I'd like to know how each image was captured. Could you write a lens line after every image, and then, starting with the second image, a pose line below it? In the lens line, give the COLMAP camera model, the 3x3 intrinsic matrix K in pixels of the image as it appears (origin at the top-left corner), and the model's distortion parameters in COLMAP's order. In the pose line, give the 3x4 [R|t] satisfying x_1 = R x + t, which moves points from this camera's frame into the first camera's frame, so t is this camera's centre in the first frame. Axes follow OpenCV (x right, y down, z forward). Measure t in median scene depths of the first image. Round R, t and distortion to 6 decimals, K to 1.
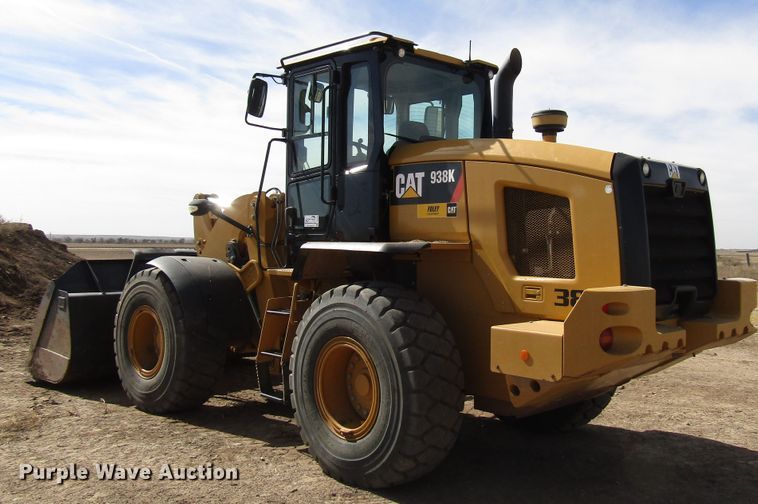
lens RADIAL K [[703.4, 0, 379.0], [0, 703.4, 252.0], [0, 0, 1]] dist [0.017191, -0.012174]
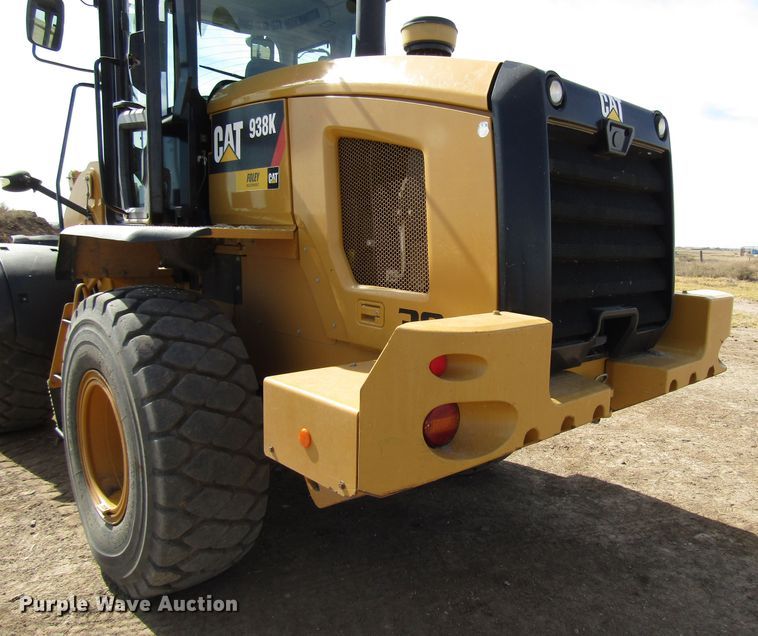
lens RADIAL K [[600.0, 0, 379.0], [0, 600.0, 318.0], [0, 0, 1]] dist [-0.001294, -0.001299]
pose [[0.999795, 0.018892, -0.007336, 0.216925], [-0.017851, 0.992290, 0.122645, -0.001478], [0.009596, -0.122489, 0.992423, 0.455484]]
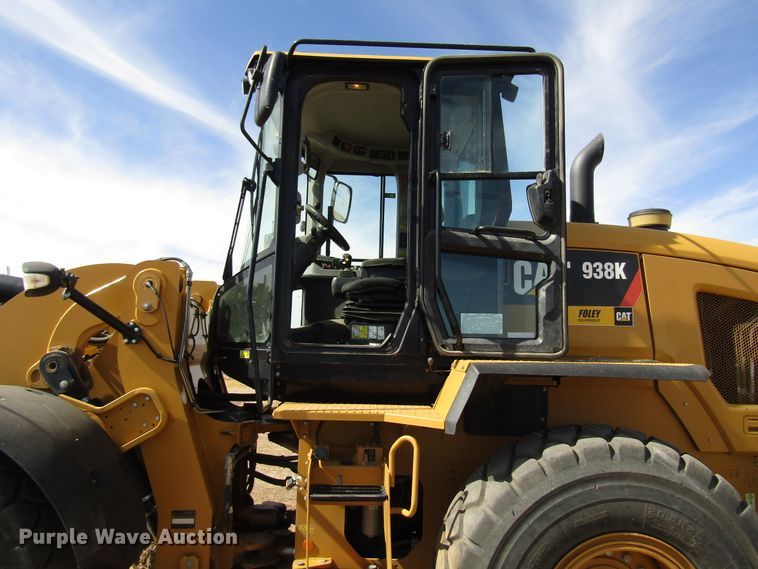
lens RADIAL K [[556.1, 0, 379.0], [0, 556.1, 284.5], [0, 0, 1]] dist [-0.003312, -0.002193]
pose [[0.676383, 0.085084, 0.731619, -0.524103], [-0.003829, 0.993698, -0.112023, -0.028030], [-0.736540, 0.072969, 0.672447, 0.828083]]
